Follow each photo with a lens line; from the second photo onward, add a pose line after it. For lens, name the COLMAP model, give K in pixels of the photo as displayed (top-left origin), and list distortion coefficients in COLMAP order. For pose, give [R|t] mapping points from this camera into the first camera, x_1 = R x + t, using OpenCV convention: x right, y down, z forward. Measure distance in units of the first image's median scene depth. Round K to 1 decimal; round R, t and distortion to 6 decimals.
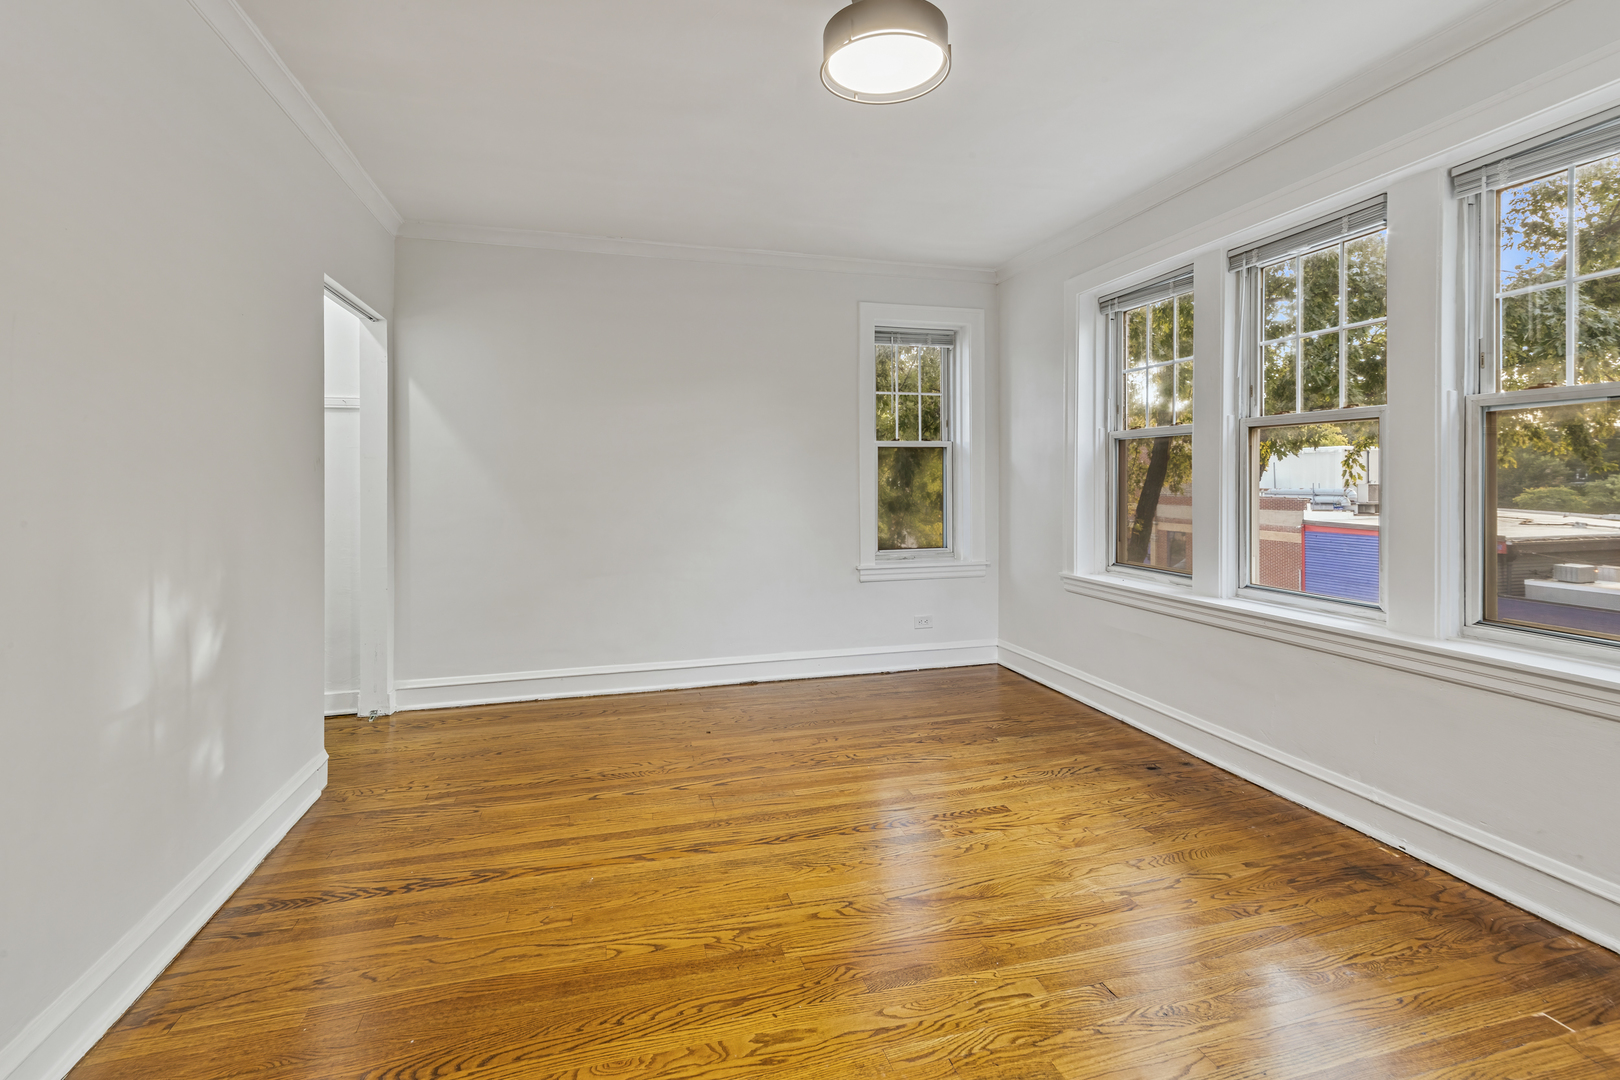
lens RADIAL K [[715.0, 0, 784.6], [0, 715.0, 486.4], [0, 0, 1]] dist [0.013509, 0.001085]
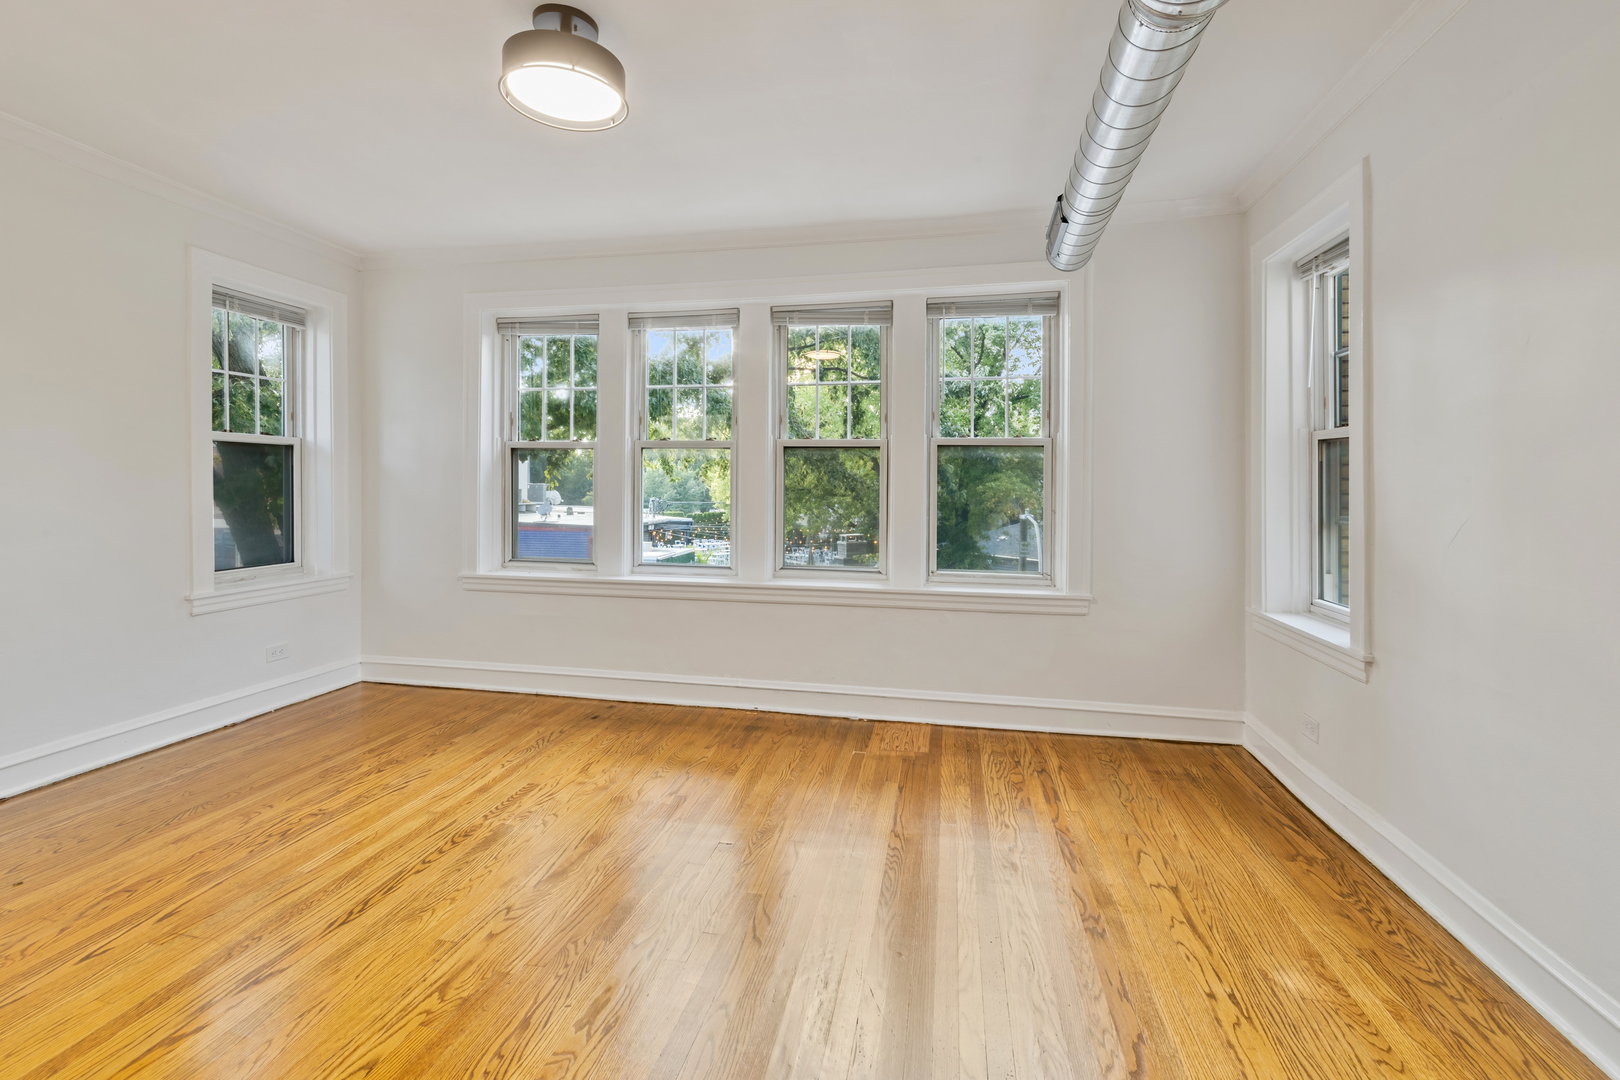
lens RADIAL K [[715.0, 0, 779.5], [0, 715.0, 491.0], [0, 0, 1]] dist [0.013509, 0.001085]
pose [[0.466152, 0.000296, 0.884704, -0.451312], [-0.000929, 1.000000, 0.000154, 0.000413], [-0.884704, -0.000894, 0.466152, 0.147774]]
